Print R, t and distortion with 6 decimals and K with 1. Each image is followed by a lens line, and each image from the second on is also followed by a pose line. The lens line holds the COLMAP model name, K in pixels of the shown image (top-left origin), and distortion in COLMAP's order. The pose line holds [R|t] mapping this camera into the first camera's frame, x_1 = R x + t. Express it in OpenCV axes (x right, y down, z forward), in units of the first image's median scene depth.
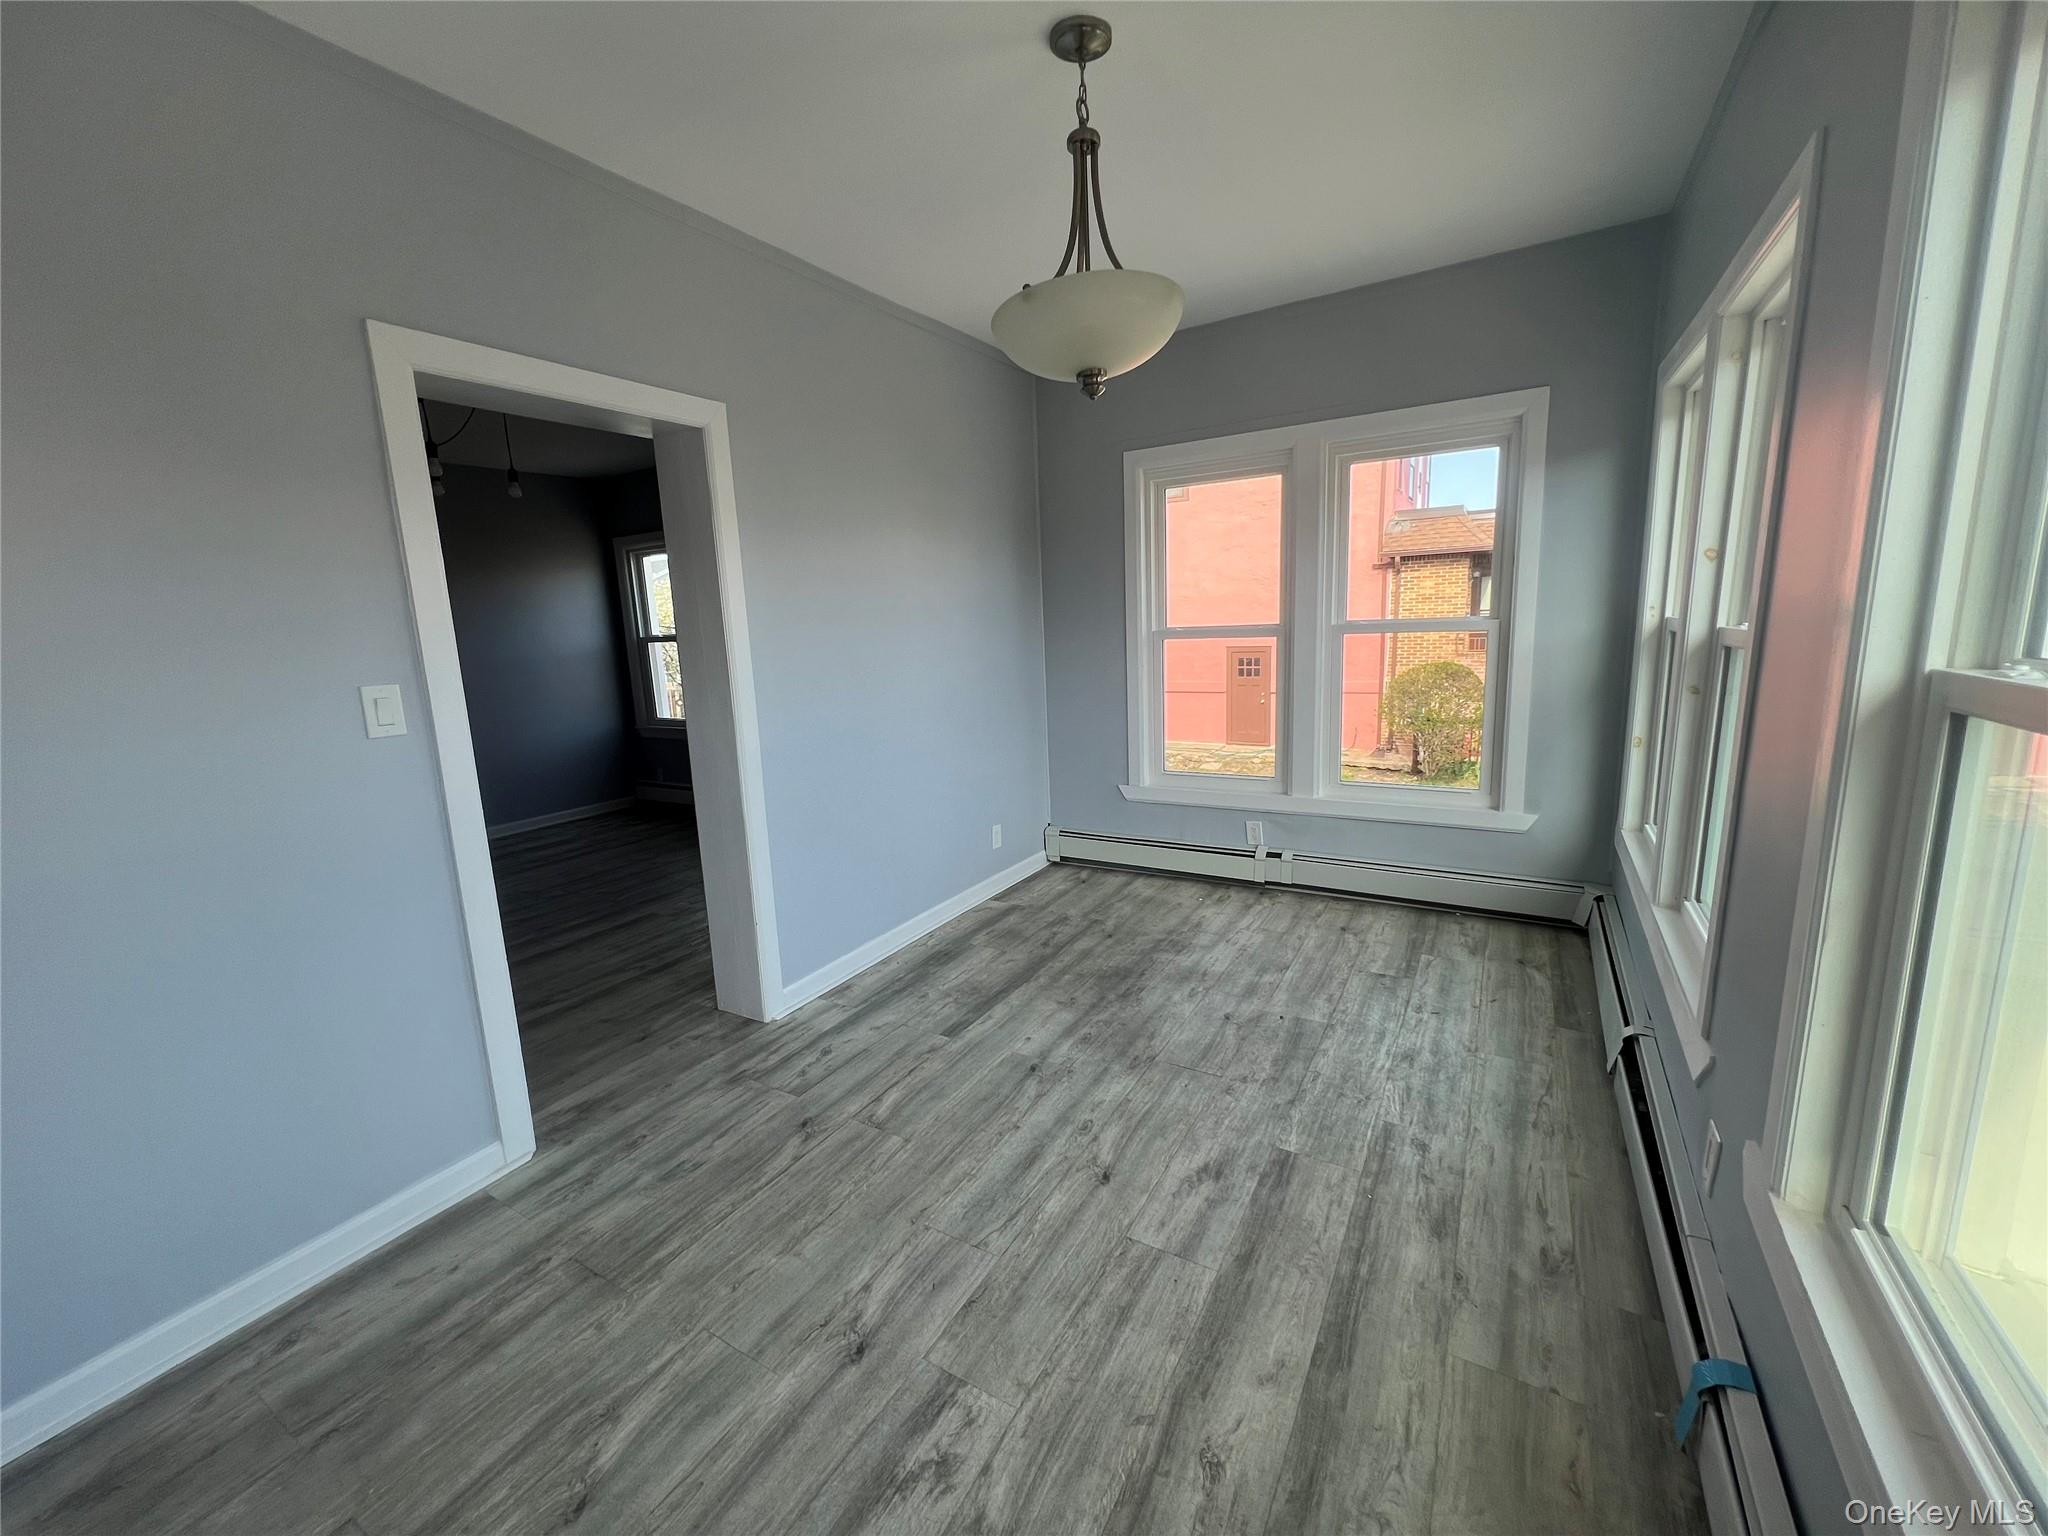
lens RADIAL K [[811.0, 0, 1024.0], [0, 811.0, 768.0], [0, 0, 1]] dist [0.026743, 0.000017]
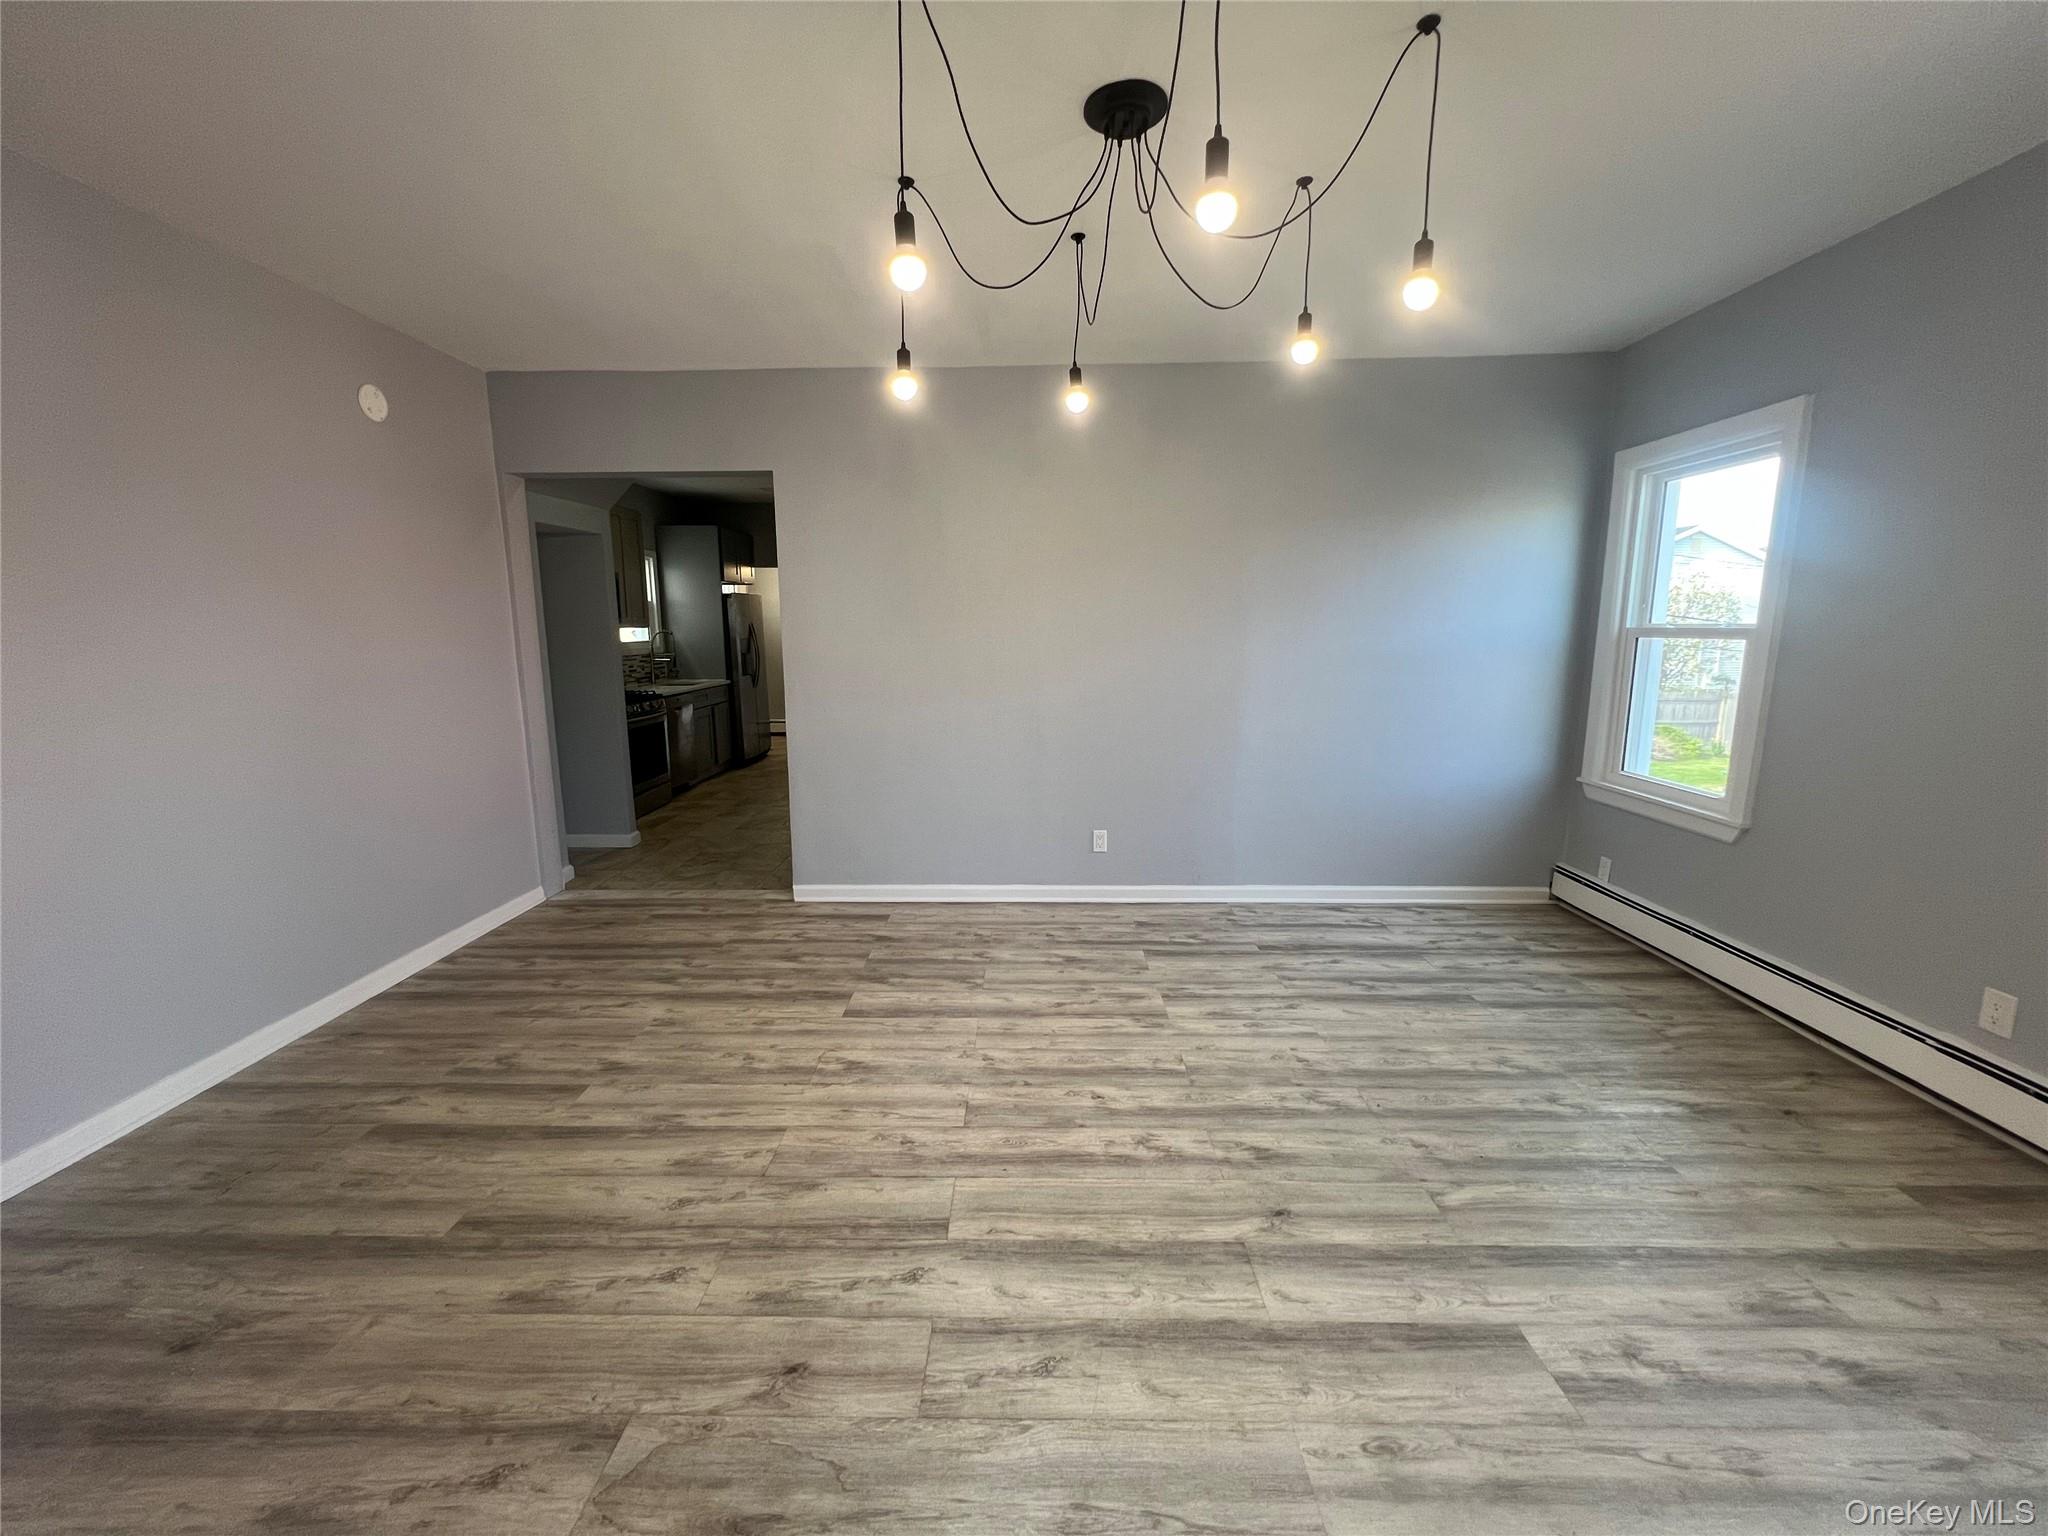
lens RADIAL K [[811.0, 0, 1024.0], [0, 811.0, 768.0], [0, 0, 1]] dist [0.026743, 0.000017]
pose [[0.499898, 0.171220, -0.848991, -0.237813], [-0.161932, 0.981455, 0.102587, -0.073060], [0.850812, 0.086196, 0.518353, 0.480937]]
